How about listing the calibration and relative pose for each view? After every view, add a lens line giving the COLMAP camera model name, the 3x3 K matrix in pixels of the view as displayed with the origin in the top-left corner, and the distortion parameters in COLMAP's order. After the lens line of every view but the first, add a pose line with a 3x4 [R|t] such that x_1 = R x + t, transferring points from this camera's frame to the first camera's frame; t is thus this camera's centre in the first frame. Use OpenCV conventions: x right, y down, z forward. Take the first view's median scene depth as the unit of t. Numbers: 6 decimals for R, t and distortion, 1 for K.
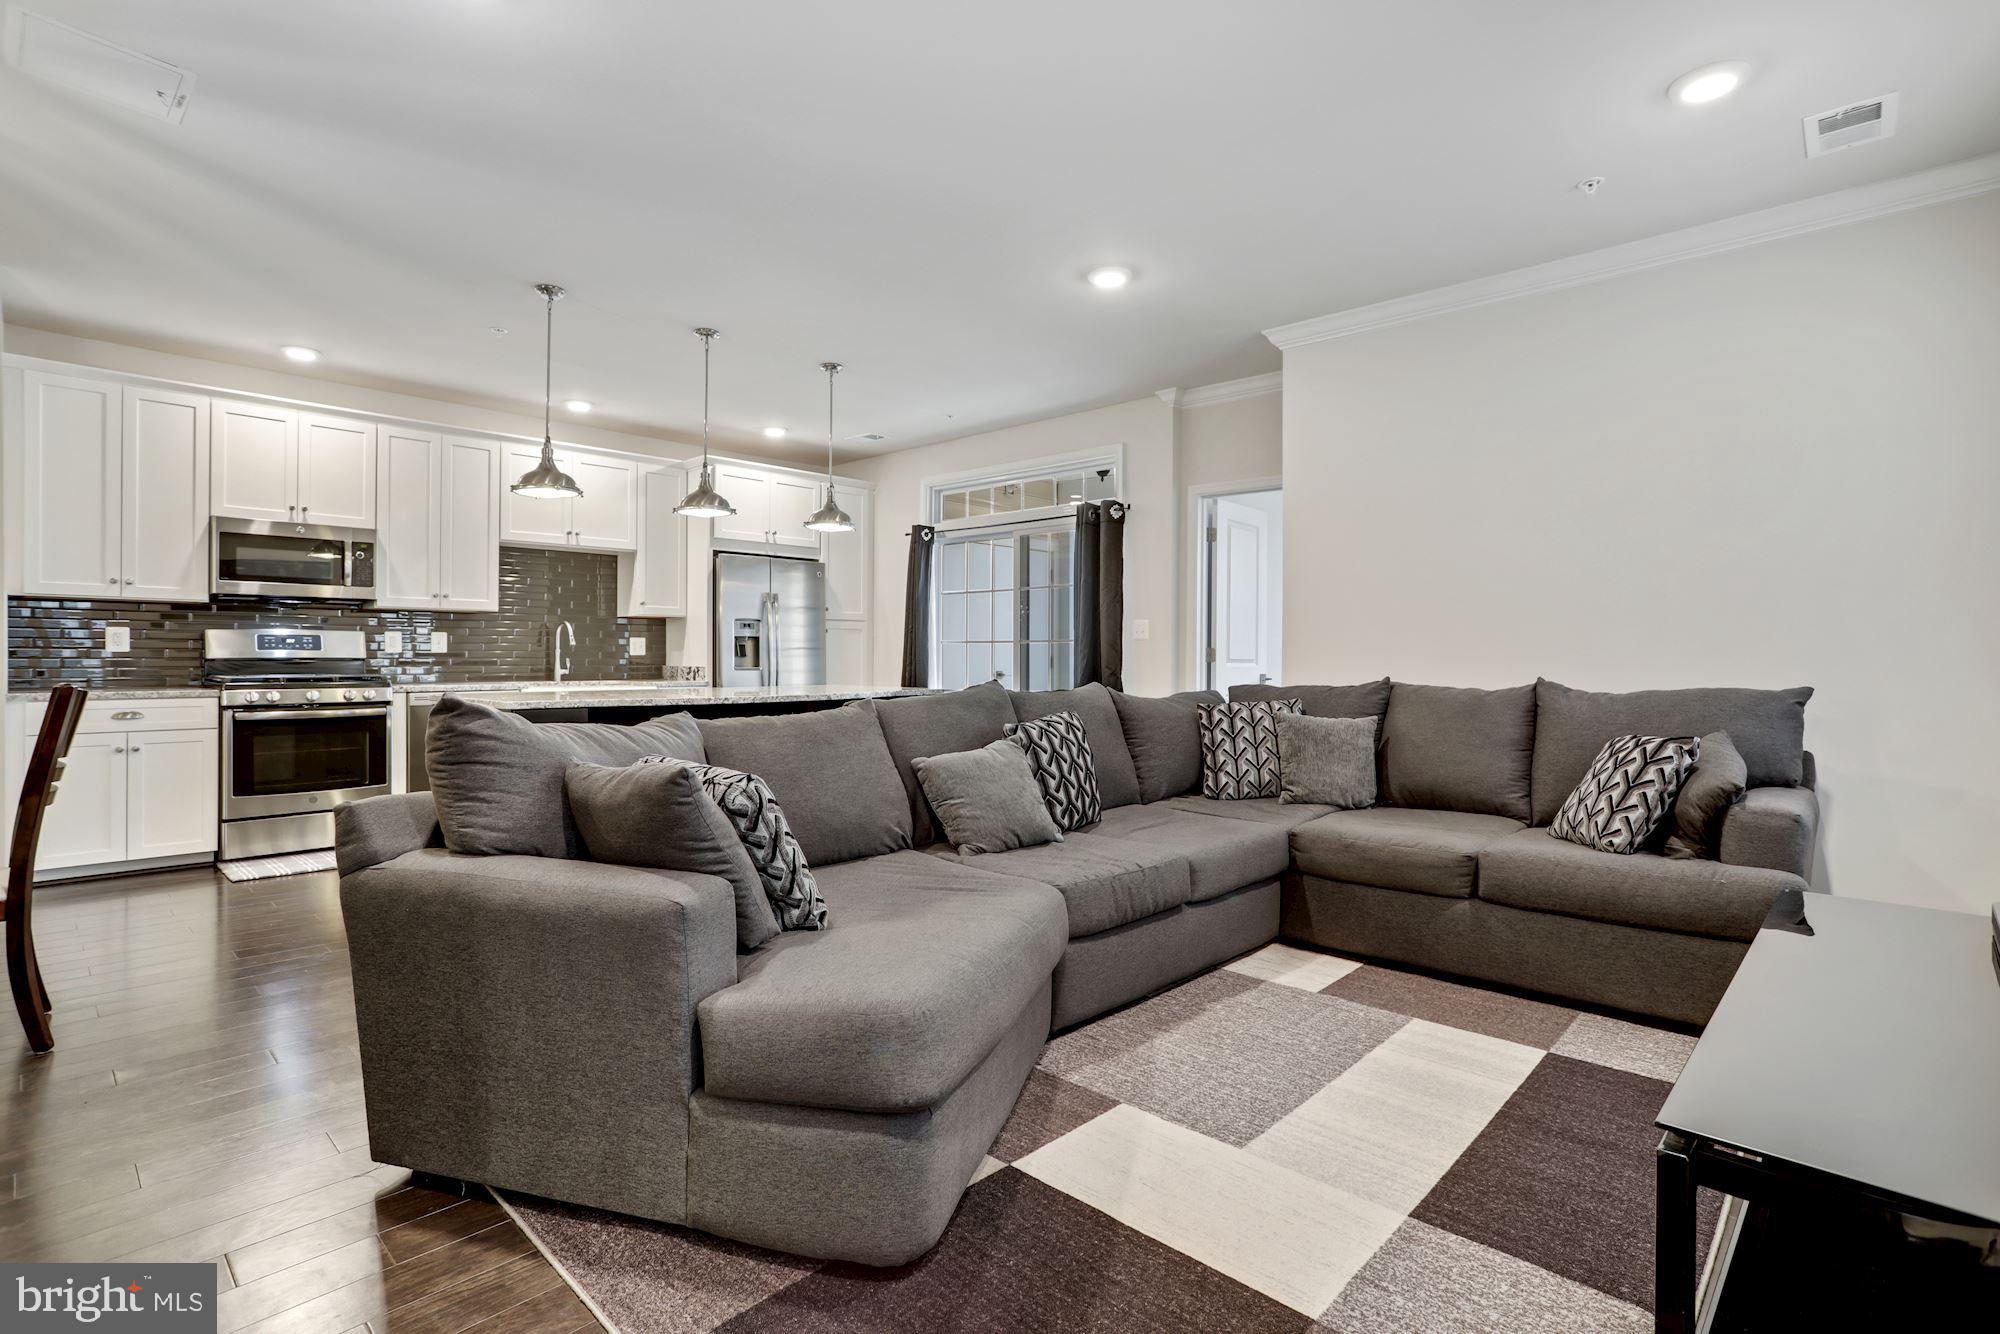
lens RADIAL K [[960.9, 0, 1007.6], [0, 960.9, 656.0], [0, 0, 1]] dist [-0.036743, 0.016088]
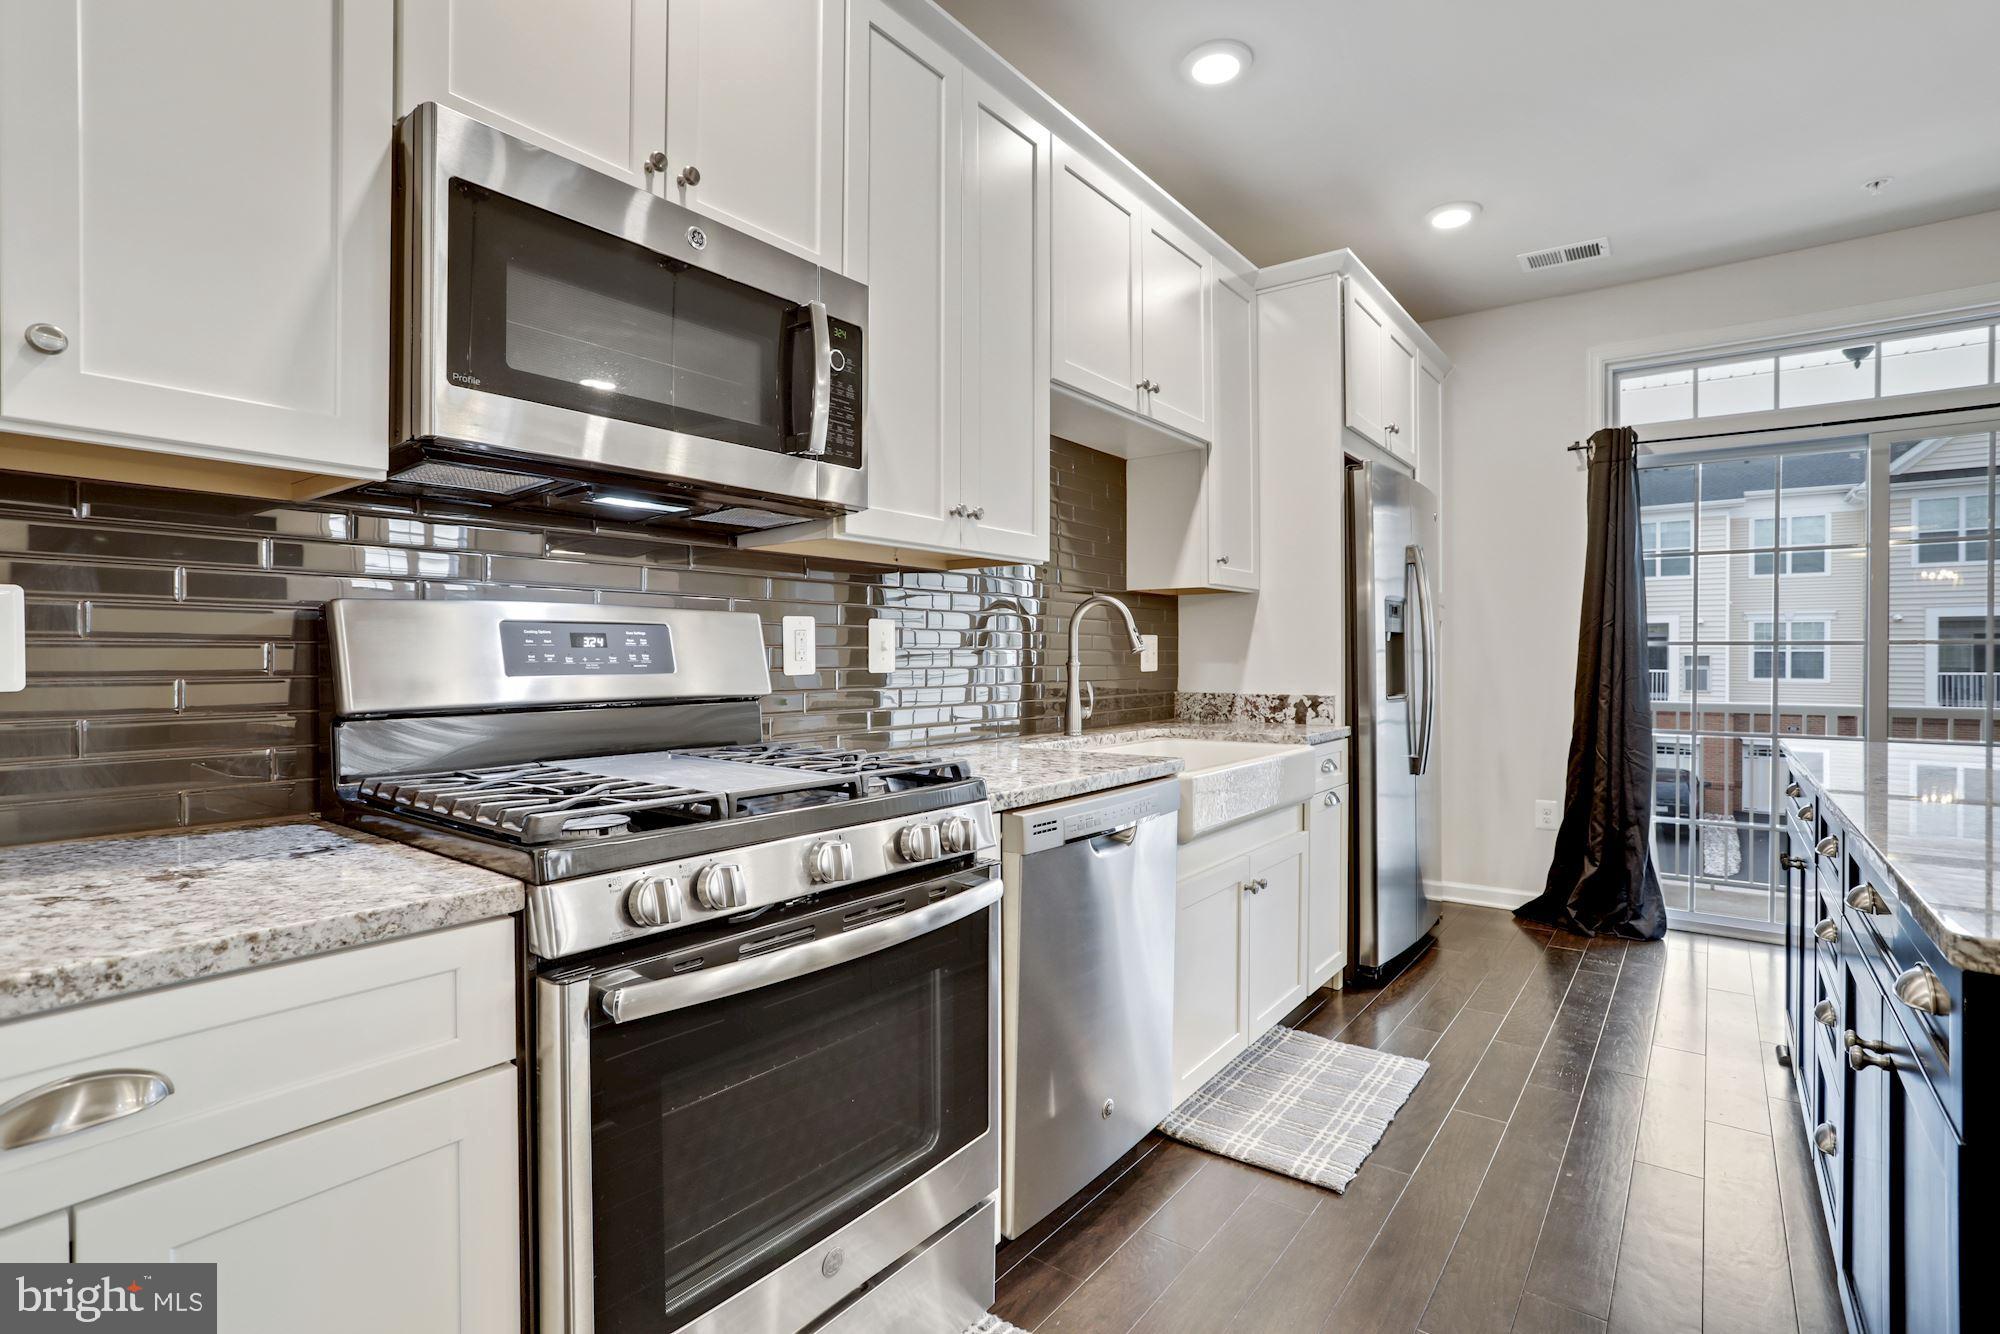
lens RADIAL K [[960.9, 0, 1008.7], [0, 960.9, 661.8], [0, 0, 1]] dist [-0.036743, 0.016088]
pose [[0.994518, -0.001591, 0.104556, -0.641095], [0.000872, 0.999976, 0.006916, -0.011779], [-0.104565, -0.006787, 0.994495, 0.666475]]
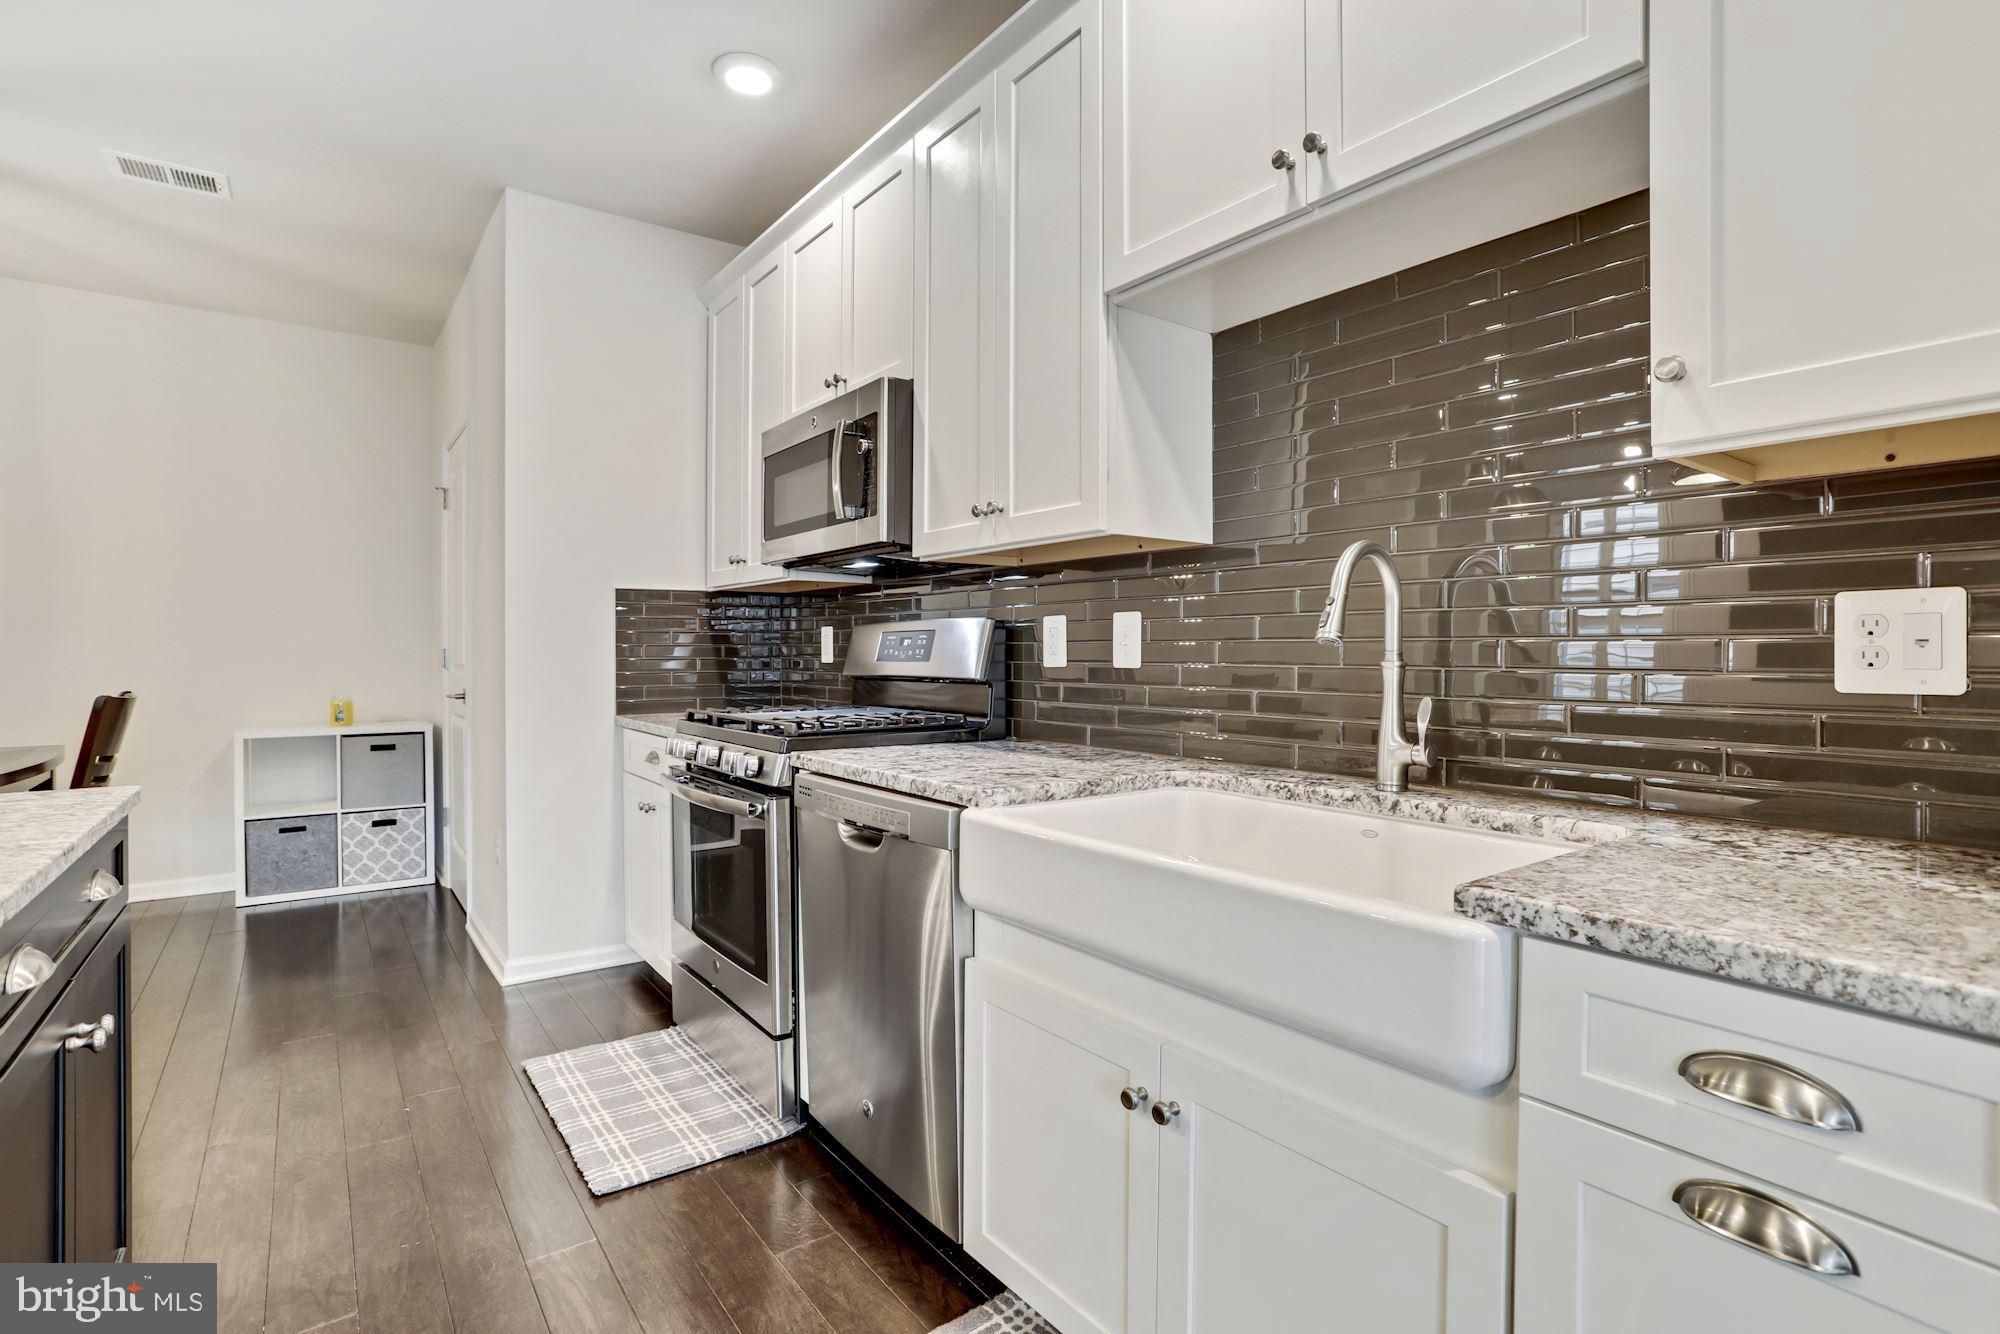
lens RADIAL K [[960.9, 0, 988.8], [0, 960.9, 660.4], [0, 0, 1]] dist [-0.036743, 0.016088]
pose [[-0.187254, 0.006477, -0.982290, -0.247641], [-0.000987, 0.999977, 0.006782, -0.009734], [0.982311, 0.002239, -0.187243, 1.107160]]
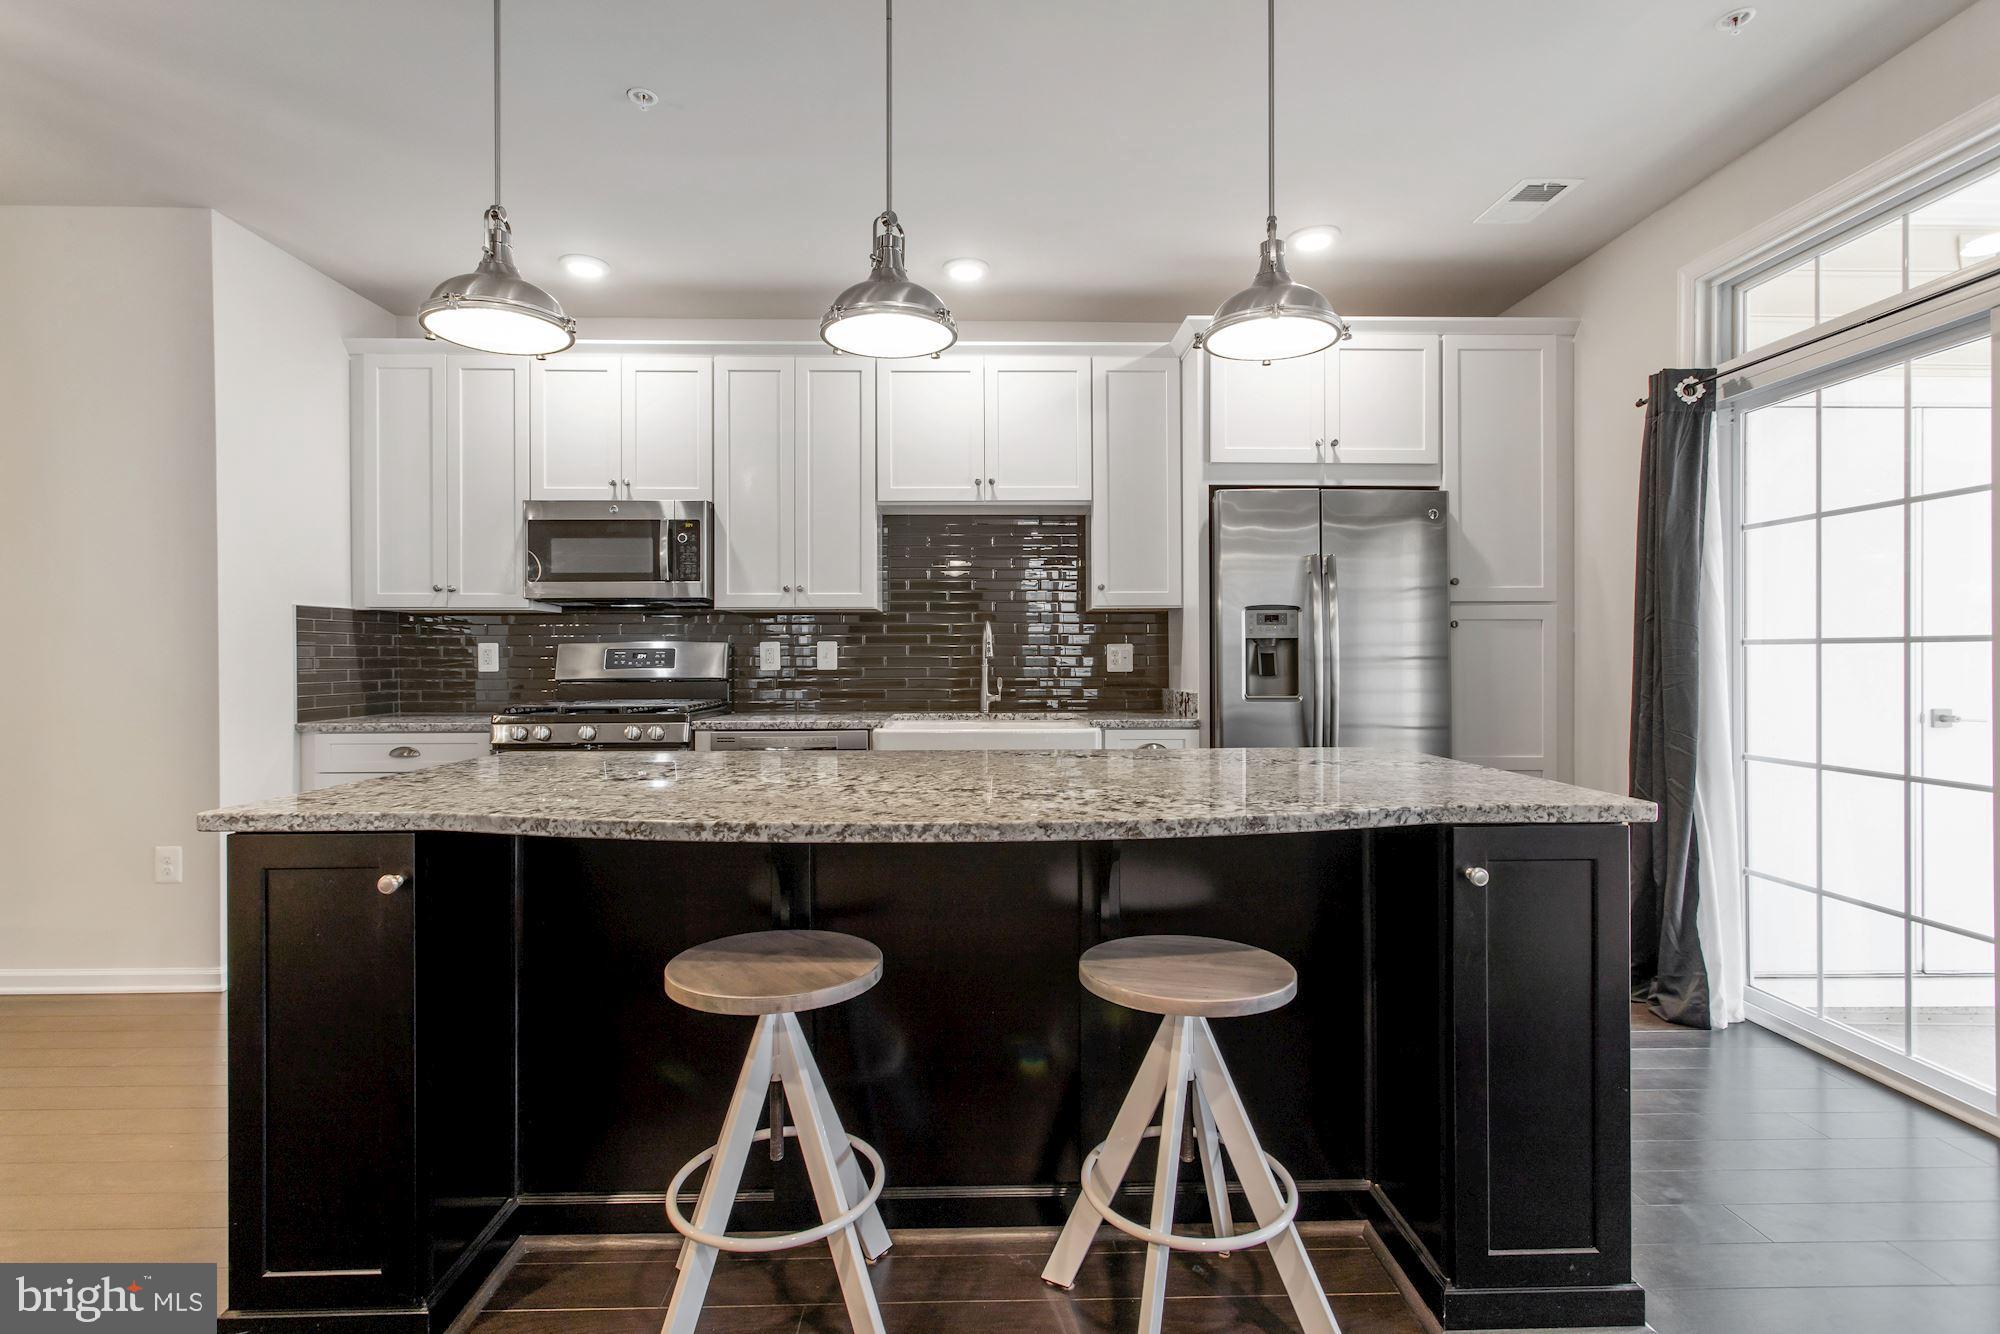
lens RADIAL K [[960.9, 0, 979.8], [0, 960.9, 652.5], [0, 0, 1]] dist [-0.036743, 0.016088]
pose [[0.691501, -0.006239, -0.722349, -0.000585], [0.005323, 0.999980, -0.003541, -0.014581], [0.722356, -0.001396, 0.691520, 0.638347]]
